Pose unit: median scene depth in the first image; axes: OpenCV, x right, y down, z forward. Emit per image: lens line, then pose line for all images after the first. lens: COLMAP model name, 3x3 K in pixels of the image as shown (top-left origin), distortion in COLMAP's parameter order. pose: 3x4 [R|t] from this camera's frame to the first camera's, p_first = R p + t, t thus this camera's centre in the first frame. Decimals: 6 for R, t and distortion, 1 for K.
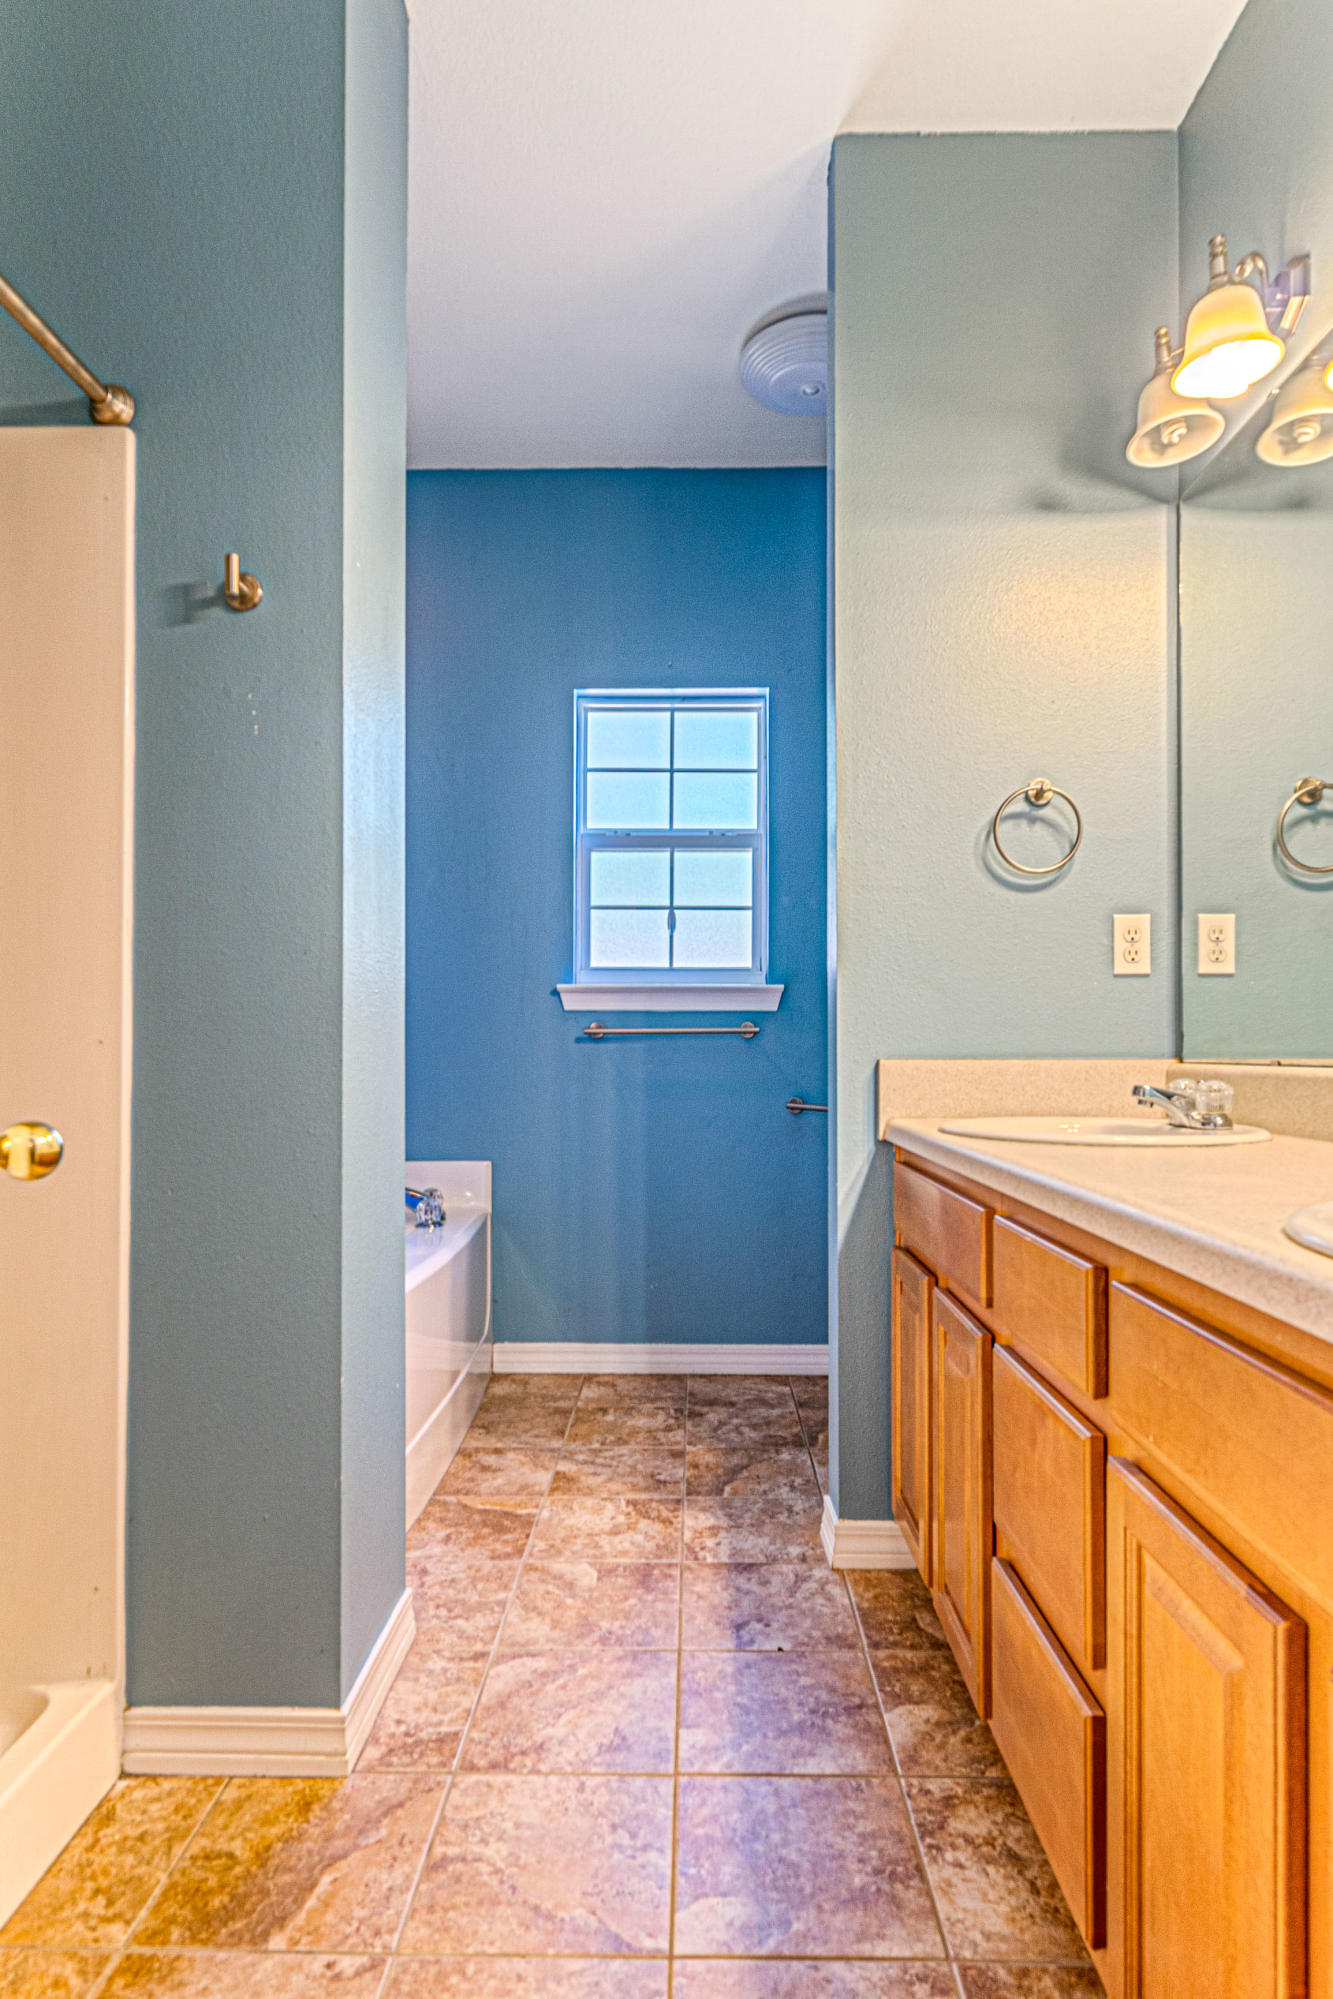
lens RADIAL K [[1088.7, 0, 672.1], [0, 1088.7, 1048.1], [0, 0, 1]] dist [-0.000116, -0.001378]
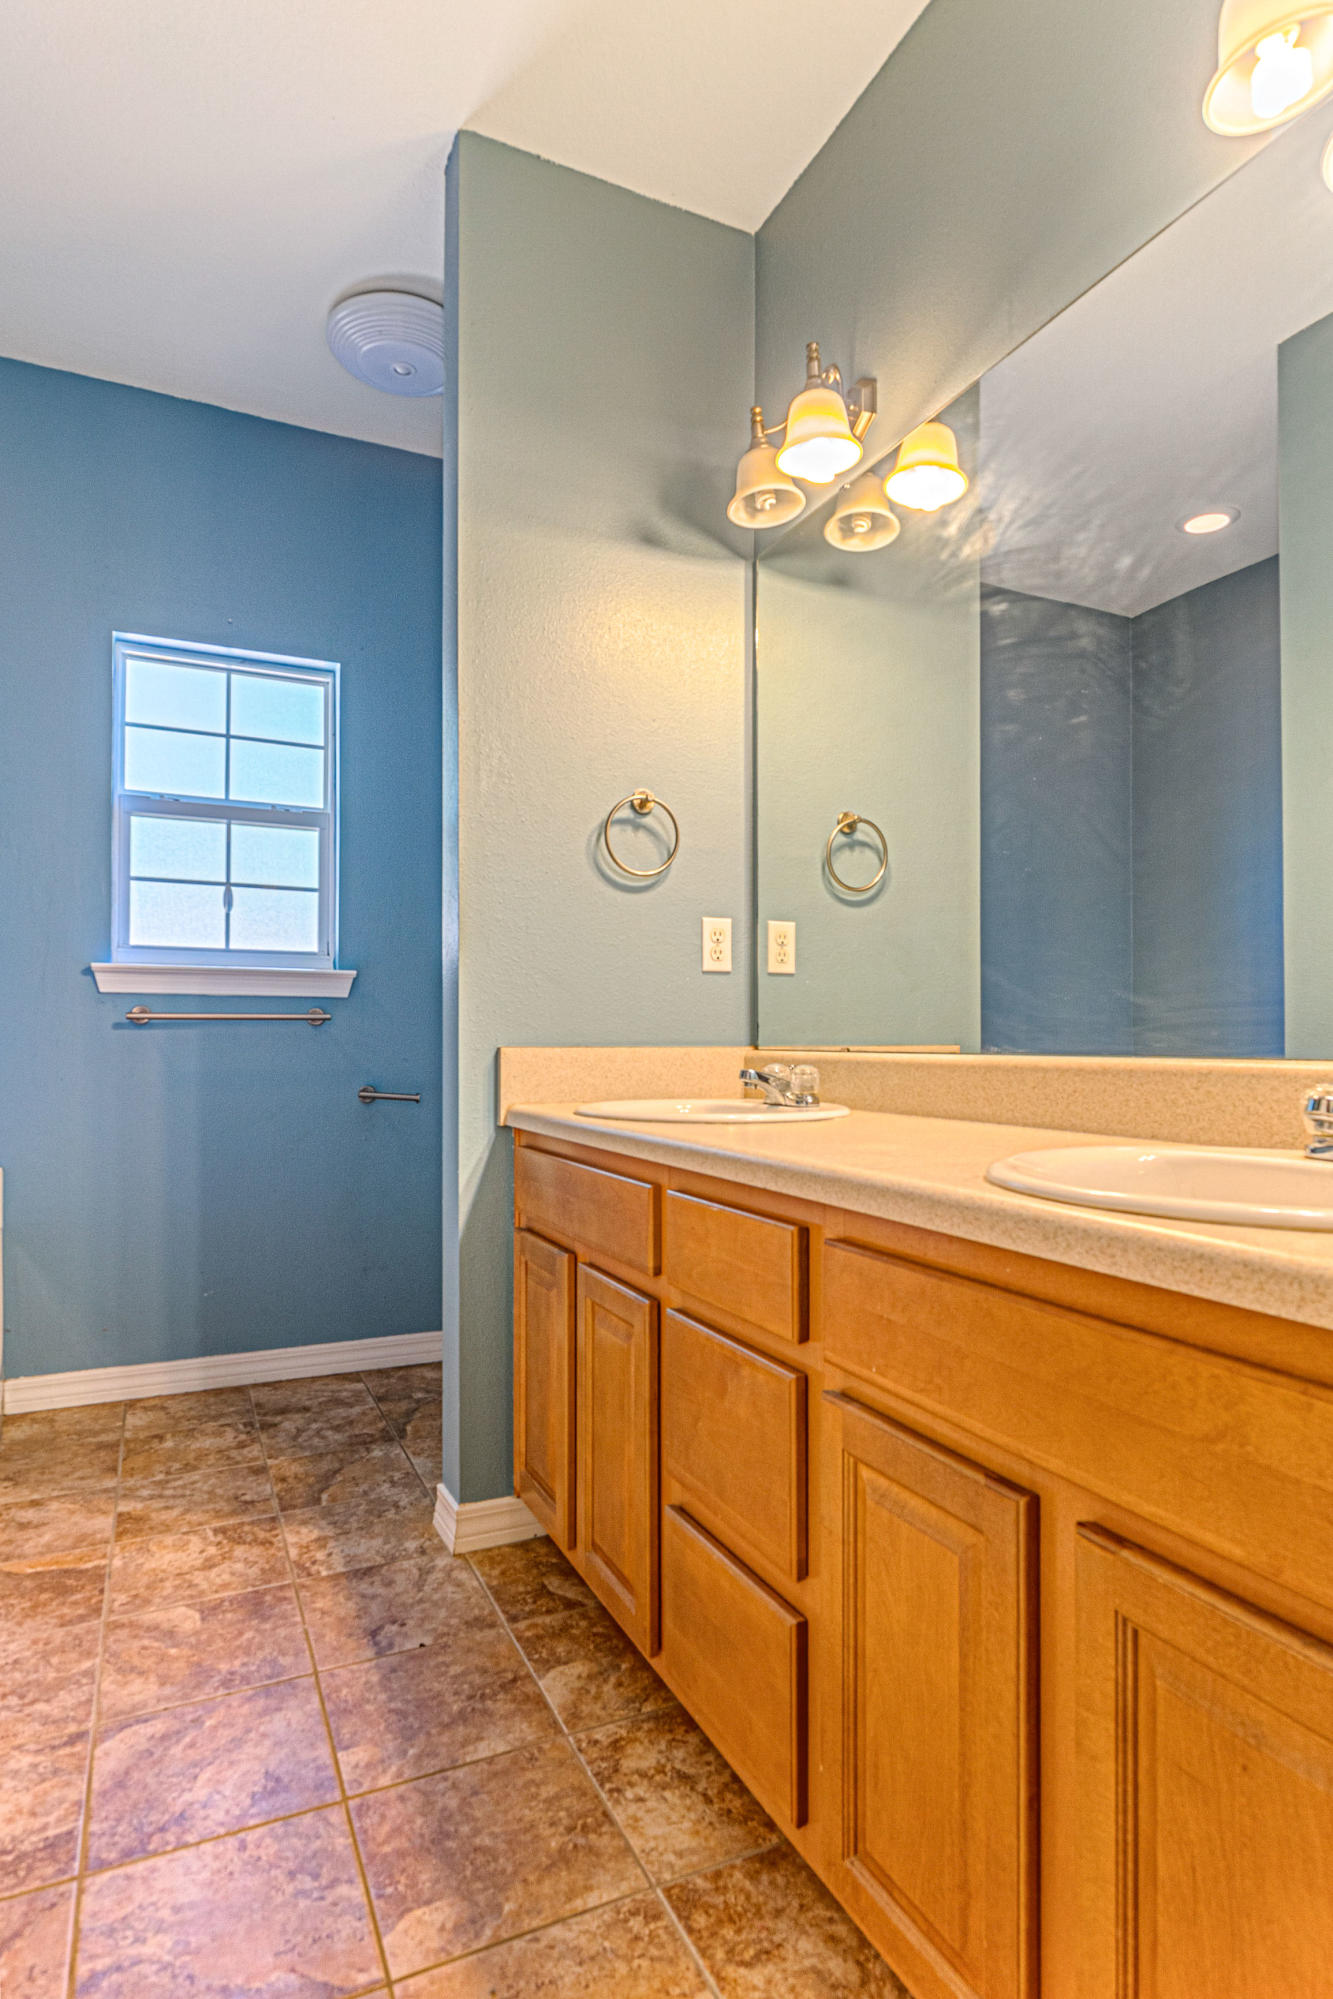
lens RADIAL K [[1075.6, 0, 660.3], [0, 1075.6, 1035.2], [0, 0, 1]] dist [0.002447, -0.002950]
pose [[0.898640, 0.003526, 0.438673, -0.121837], [-0.003023, 0.999994, -0.001845, 0.000515], [-0.438676, 0.000332, 0.898645, 0.025880]]
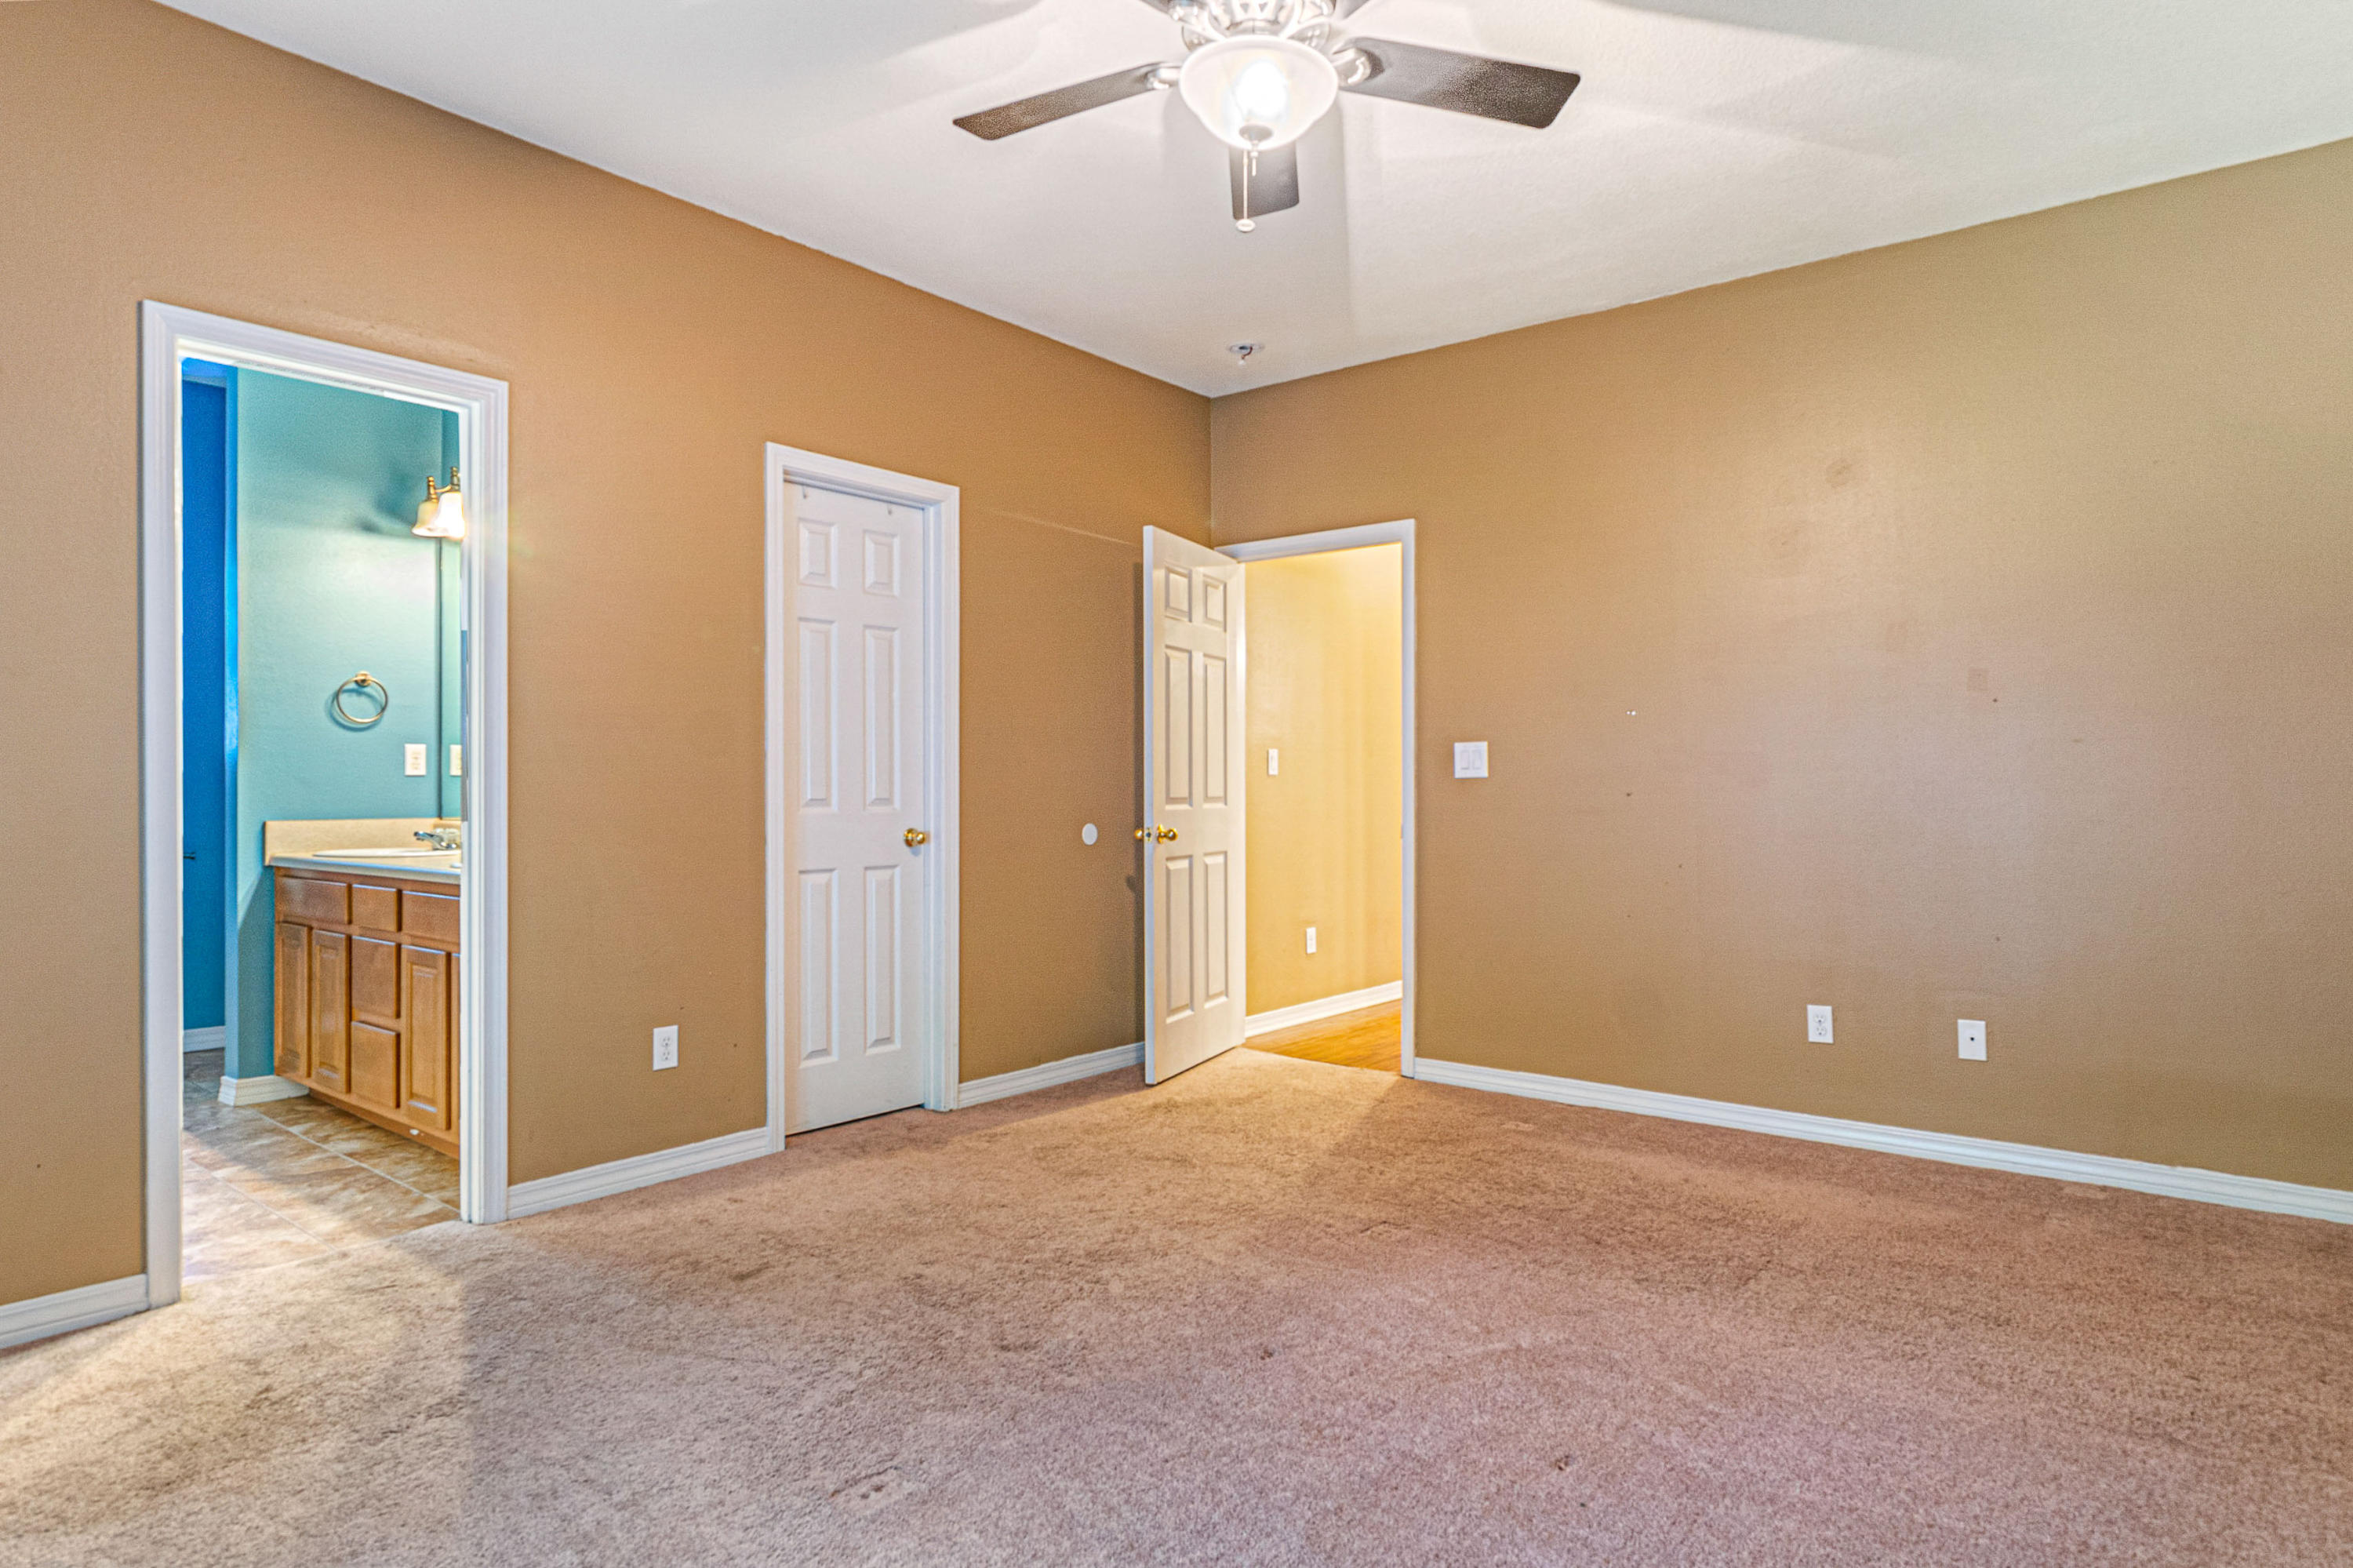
lens RADIAL K [[1320.8, 0, 1177.6], [0, 1320.8, 779.0], [0, 0, 1]] dist [0.003575, 0.000146]
pose [[0.613582, 0.003333, 0.789624, -0.637849], [-0.001334, 0.999994, -0.003185, -0.056357], [-0.789630, 0.000901, 0.613583, -1.600621]]
